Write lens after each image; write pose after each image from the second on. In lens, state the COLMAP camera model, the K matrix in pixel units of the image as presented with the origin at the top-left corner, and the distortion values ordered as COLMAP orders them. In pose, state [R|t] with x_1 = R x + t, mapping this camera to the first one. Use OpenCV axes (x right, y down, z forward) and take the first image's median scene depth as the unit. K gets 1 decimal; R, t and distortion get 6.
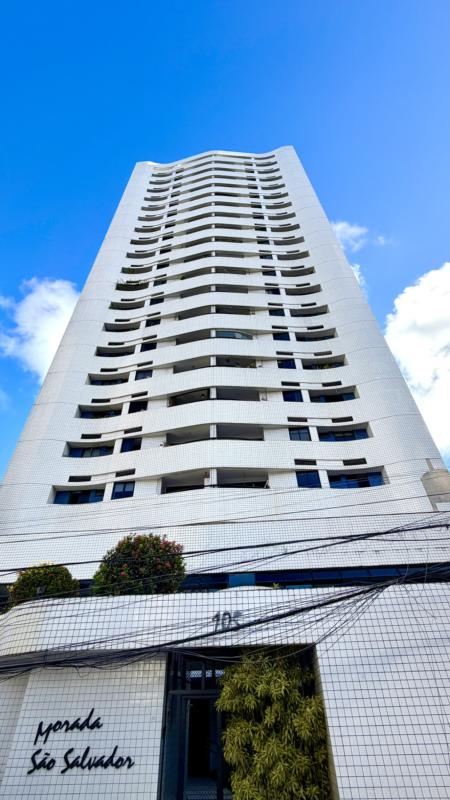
lens RADIAL K [[364.3, 0, 214.6], [0, 364.3, 420.6], [0, 0, 1]] dist [0.001734, -0.000859]
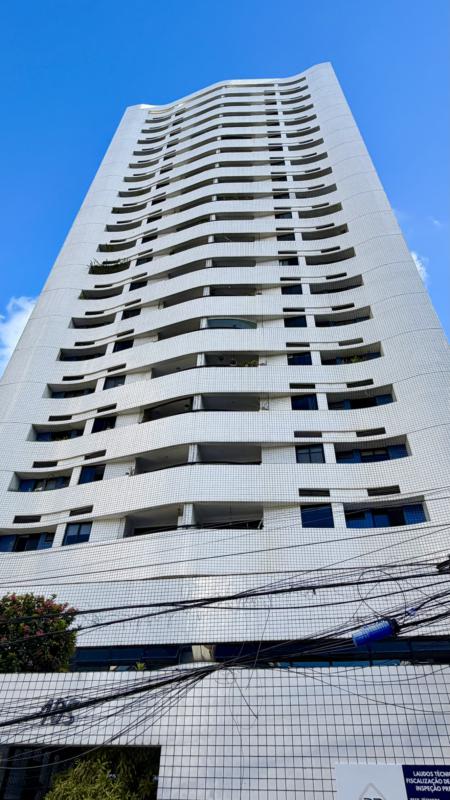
lens RADIAL K [[484.3, 0, 189.4], [0, 484.3, 427.6], [0, 0, 1]] dist [0.005660, -0.001370]
pose [[0.992865, -0.034887, -0.114025, 0.102333], [0.032704, 0.999245, -0.020956, -0.003882], [0.114670, 0.017077, 0.993257, 0.001606]]
